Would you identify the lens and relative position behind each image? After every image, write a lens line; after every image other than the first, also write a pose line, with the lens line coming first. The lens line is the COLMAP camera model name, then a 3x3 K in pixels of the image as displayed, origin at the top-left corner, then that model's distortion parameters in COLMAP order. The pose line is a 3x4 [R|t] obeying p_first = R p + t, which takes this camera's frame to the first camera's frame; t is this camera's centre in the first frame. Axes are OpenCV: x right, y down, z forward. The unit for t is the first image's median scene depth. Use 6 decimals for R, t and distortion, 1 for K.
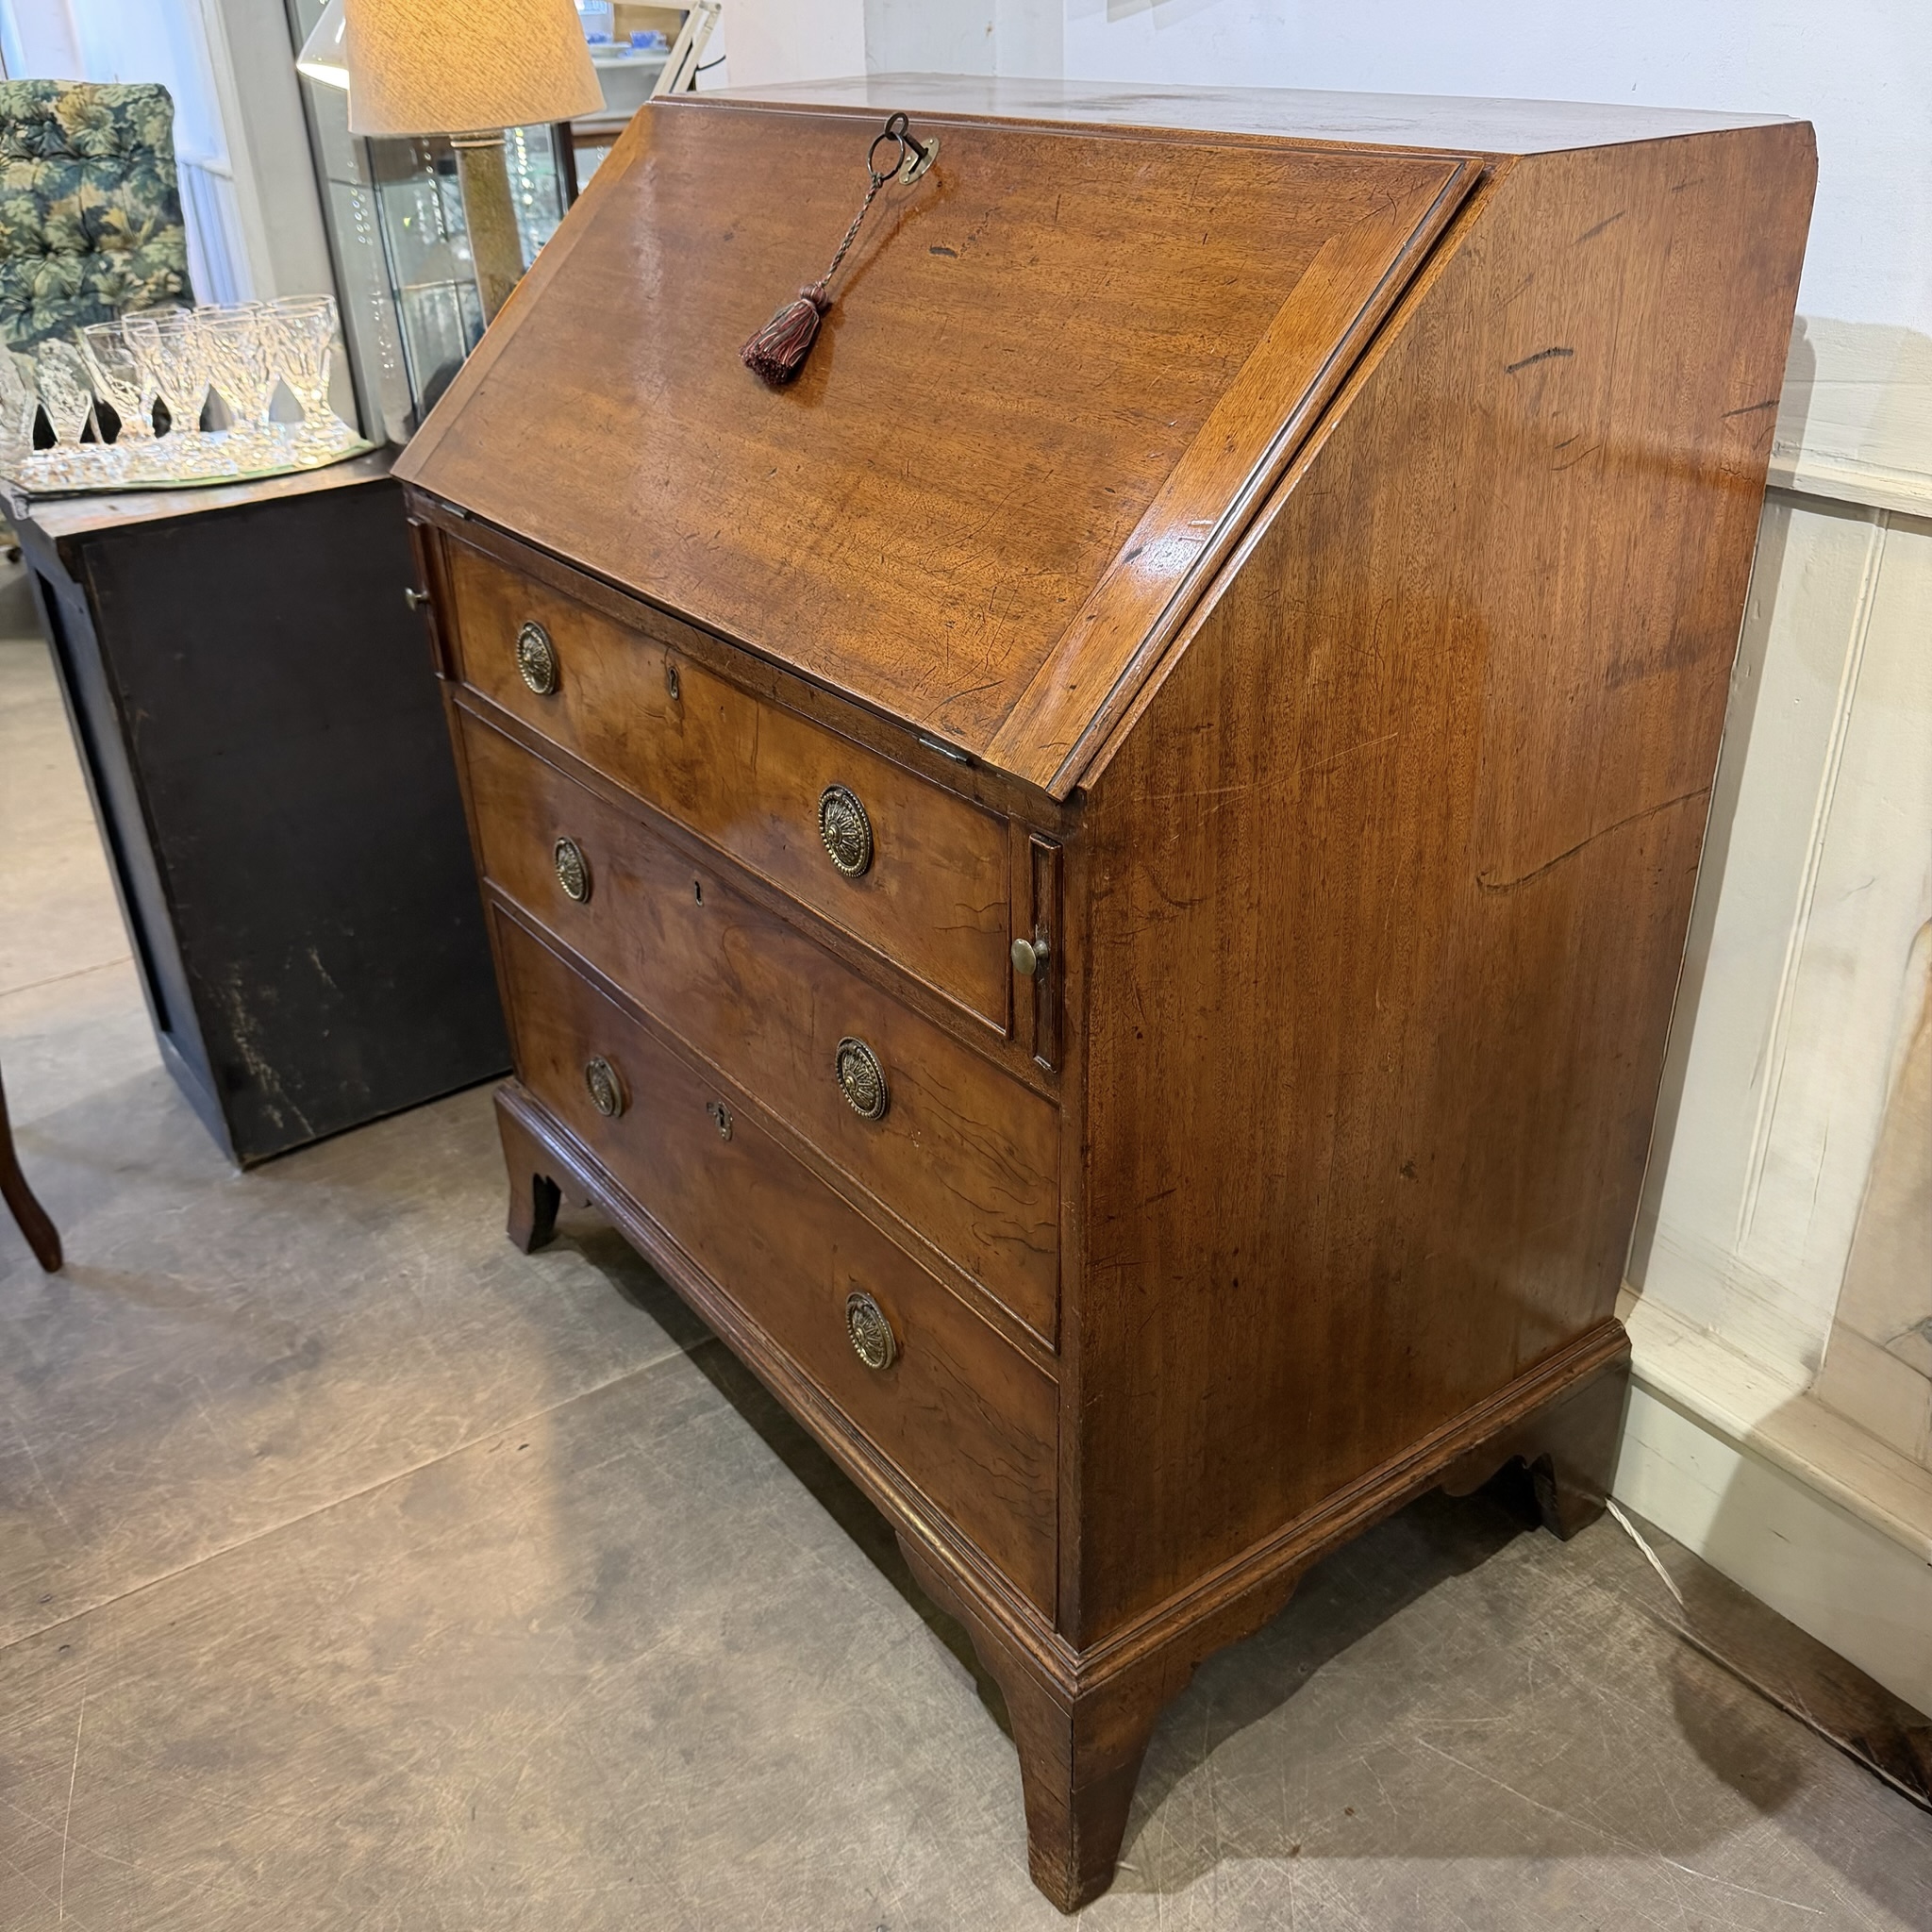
lens RADIAL K [[1852.7, 0, 1013.8], [0, 1852.7, 957.5], [0, 0, 1]] dist [0.062372, -0.077456]
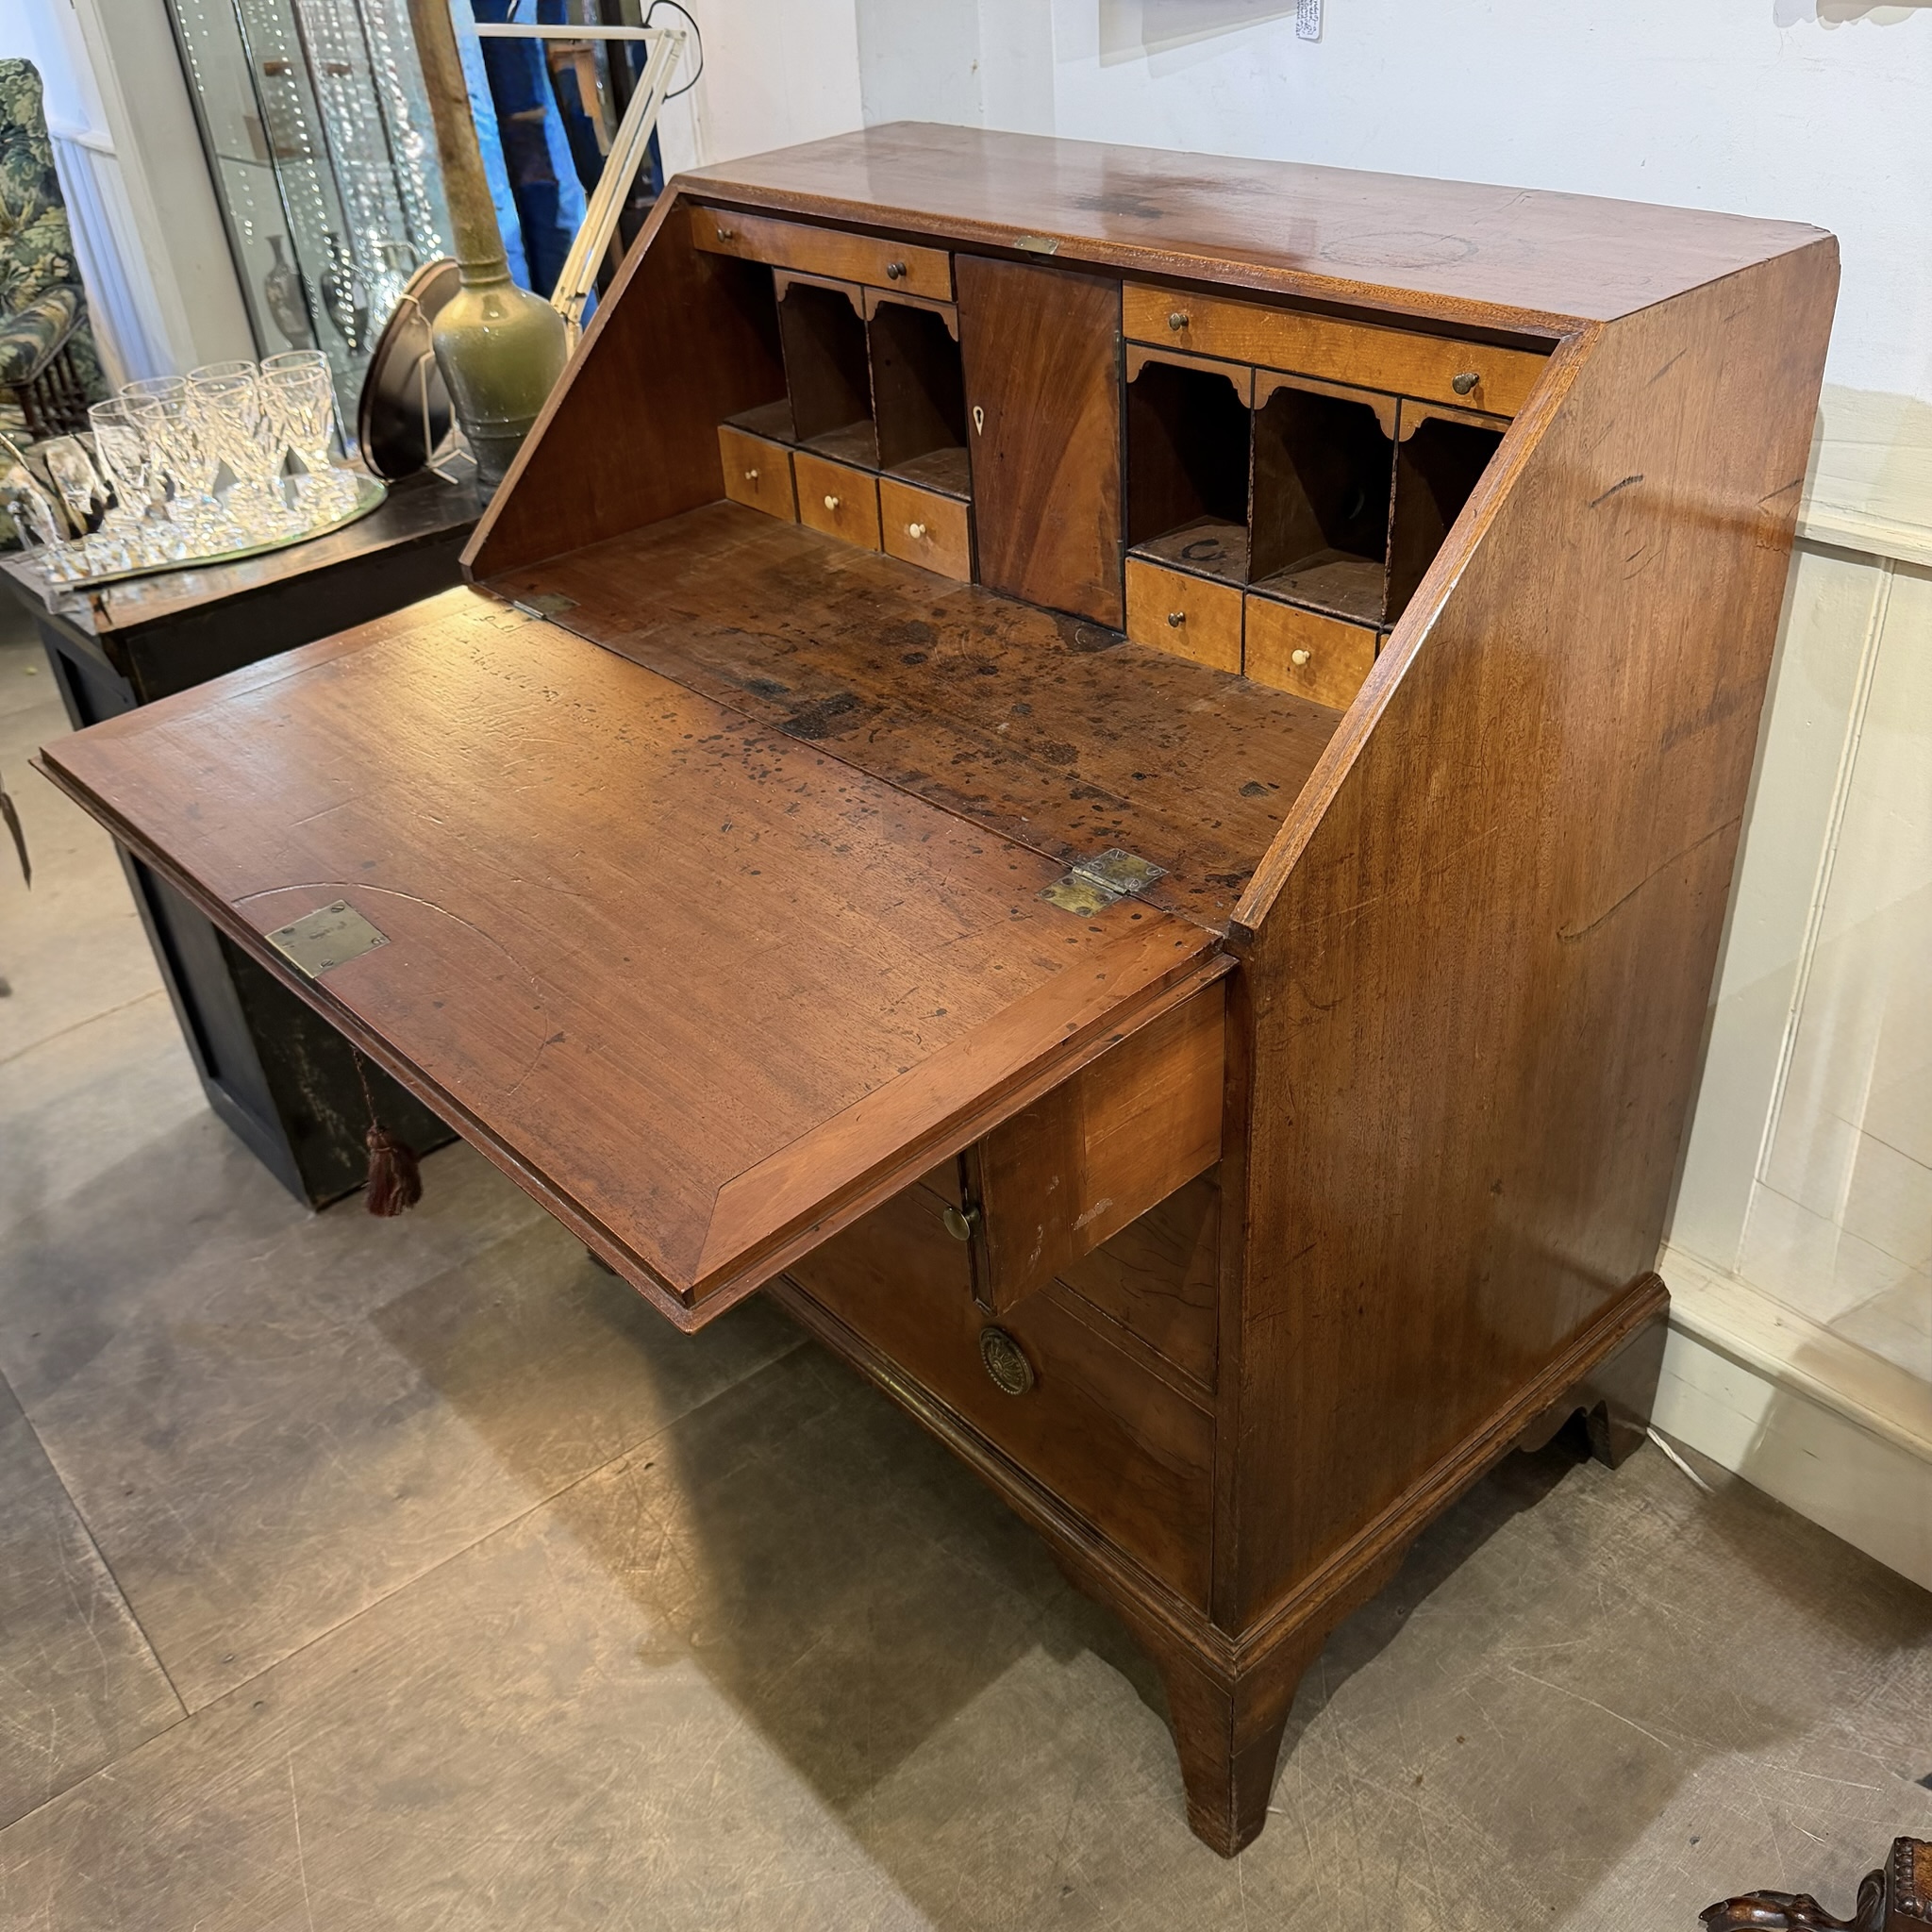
lens RADIAL K [[1873.2, 0, 968.0], [0, 1873.2, 922.3], [0, 0, 1]] dist [0.093512, -0.141210]
pose [[0.995170, -0.078003, 0.059604, -0.143199], [0.073322, 0.994327, 0.077058, -0.139852], [-0.065277, -0.072316, 0.995243, -0.080422]]
